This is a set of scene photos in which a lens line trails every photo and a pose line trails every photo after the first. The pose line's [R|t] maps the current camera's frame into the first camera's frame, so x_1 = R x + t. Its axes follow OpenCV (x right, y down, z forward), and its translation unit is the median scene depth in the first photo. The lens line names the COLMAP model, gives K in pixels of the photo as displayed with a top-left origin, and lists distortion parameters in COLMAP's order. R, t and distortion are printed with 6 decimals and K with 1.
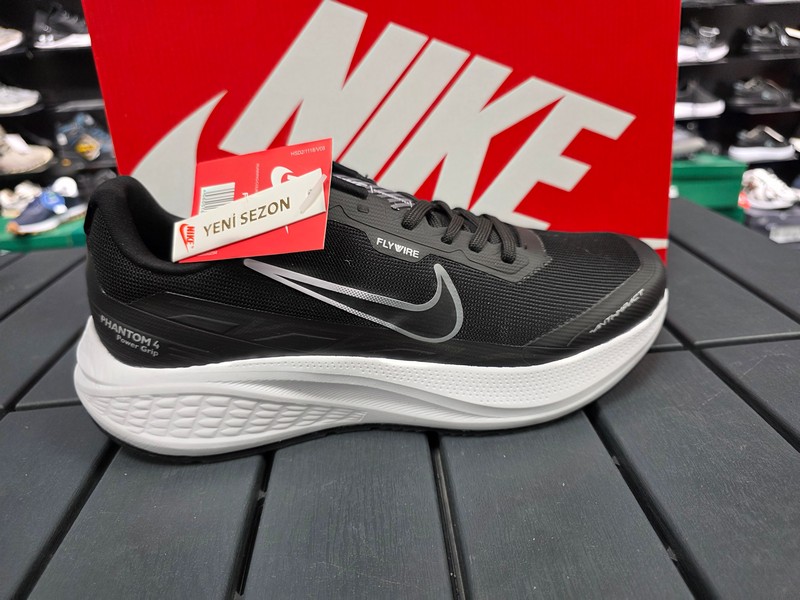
lens RADIAL K [[541.3, 0, 402.9], [0, 541.3, 302.8], [0, 0, 1]] dist [-0.014547, -0.000697]
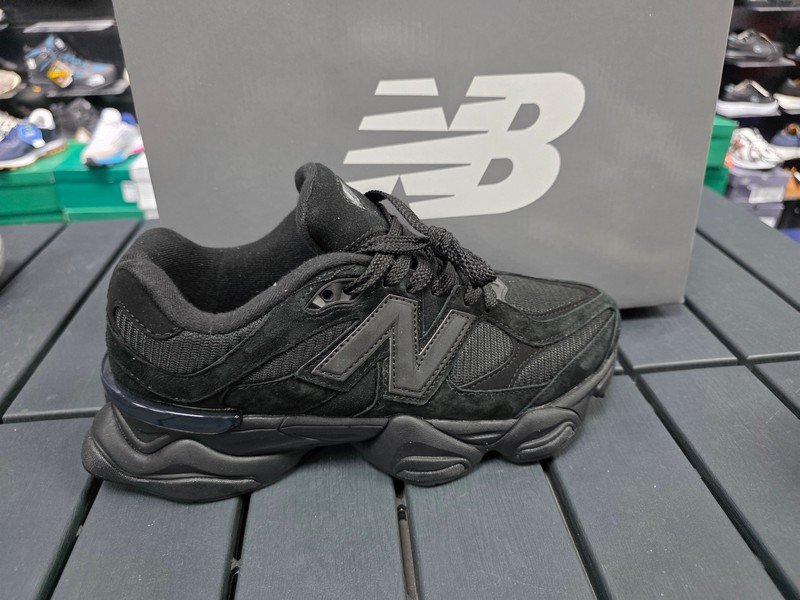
lens RADIAL K [[538.5, 0, 397.7], [0, 538.5, 302.4], [0, 0, 1]] dist [-0.007338, -0.002937]
pose [[0.998219, 0.022069, 0.055420, -0.237932], [-0.028729, 0.992063, 0.122414, -0.145566], [-0.052279, -0.123788, 0.990931, -0.058230]]
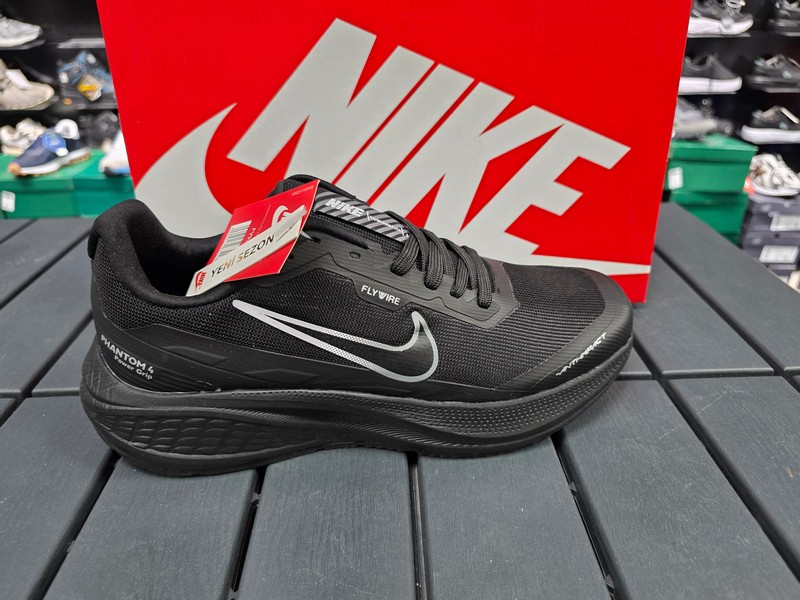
lens RADIAL K [[539.7, 0, 395.3], [0, 539.7, 302.6], [0, 0, 1]] dist [-0.004848, -0.003886]
pose [[0.997980, 0.063405, -0.003857, 0.005218], [-0.062824, 0.994171, 0.087615, -0.115143], [0.009389, -0.087196, 0.996147, -0.057151]]
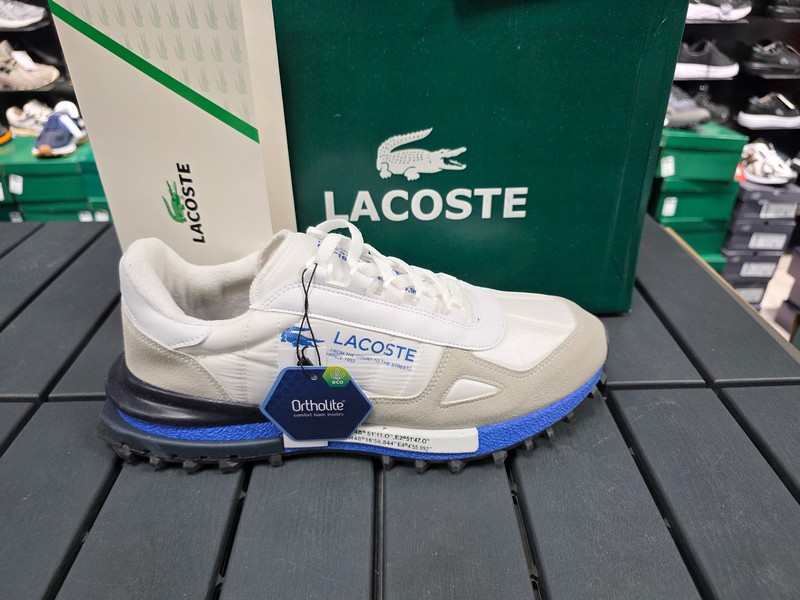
lens RADIAL K [[533.7, 0, 399.0], [0, 533.7, 294.7], [0, 0, 1]] dist [0.000507, -0.007120]
pose [[0.997424, 0.071676, -0.002796, 0.061185], [-0.070795, 0.989938, 0.122517, -0.220121], [0.011549, -0.122004, 0.992462, -0.159640]]
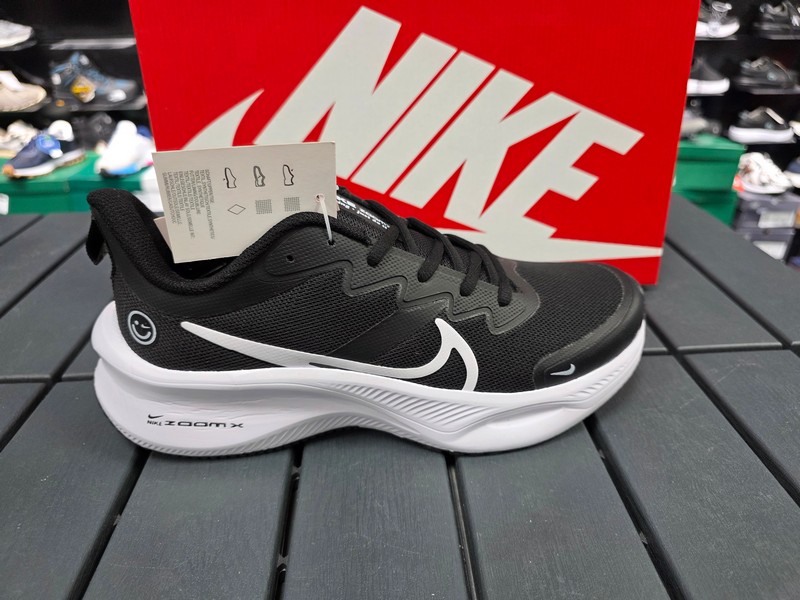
lens RADIAL K [[539.3, 0, 405.6], [0, 539.3, 304.8], [0, 0, 1]] dist [-0.010278, -0.002281]
pose [[0.998344, 0.050900, 0.026820, -0.053139], [-0.052981, 0.995087, 0.083631, -0.073181], [-0.022432, -0.084914, 0.996136, -0.083786]]
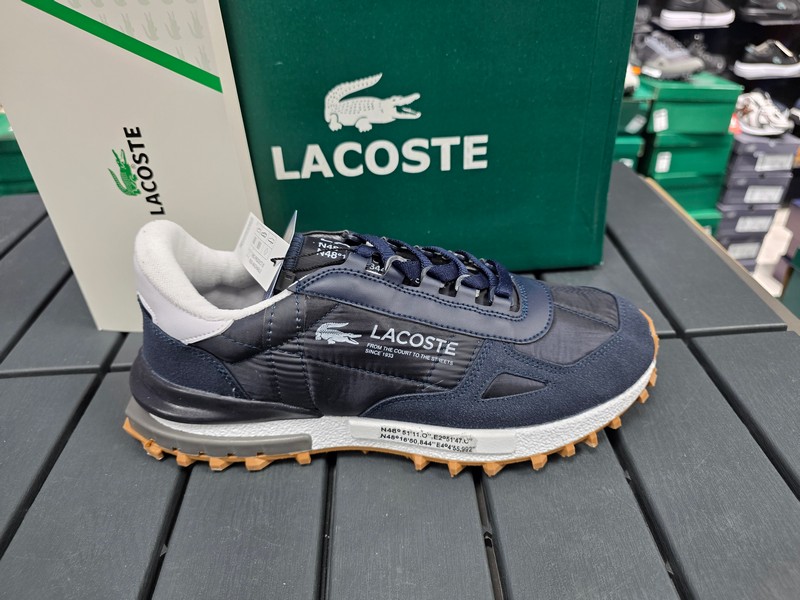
lens RADIAL K [[542.5, 0, 402.3], [0, 542.5, 297.3], [0, 0, 1]] dist [-0.006644, -0.002860]
pose [[0.999402, 0.033604, 0.008171, 0.147171], [-0.034523, 0.983306, 0.178652, -0.194469], [-0.002031, -0.178827, 0.983878, -0.130487]]
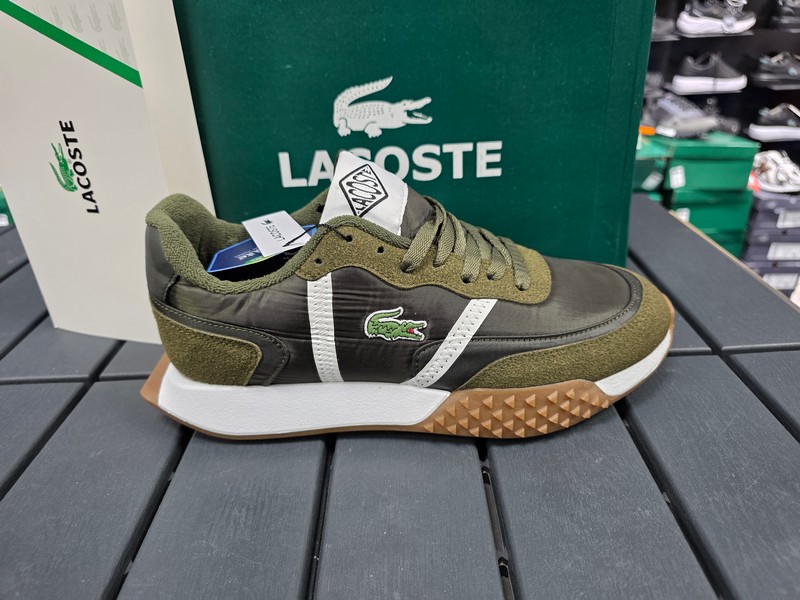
lens RADIAL K [[537.2, 0, 398.7], [0, 537.2, 301.8], [0, 0, 1]] dist [-0.009566, -0.001012]
pose [[0.998315, 0.044890, -0.036772, 0.170465], [-0.042221, 0.996626, 0.070380, -0.079877], [0.039807, -0.068709, 0.996842, -0.063111]]
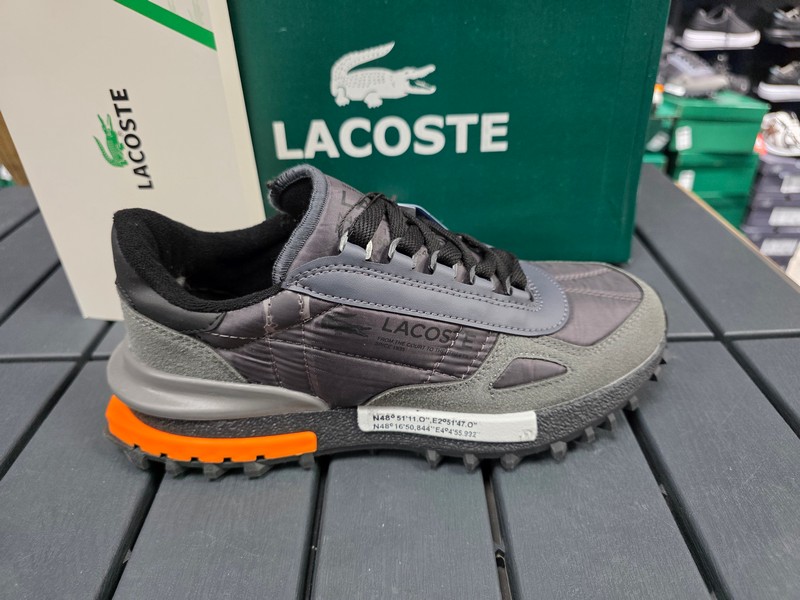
lens RADIAL K [[542.0, 0, 402.0], [0, 542.0, 304.8], [0, 0, 1]] dist [-0.021655, 0.006014]
pose [[0.998061, 0.058832, -0.020316, 0.162757], [-0.054984, 0.986361, 0.155138, -0.122120], [0.029166, -0.153720, 0.987684, -0.039412]]
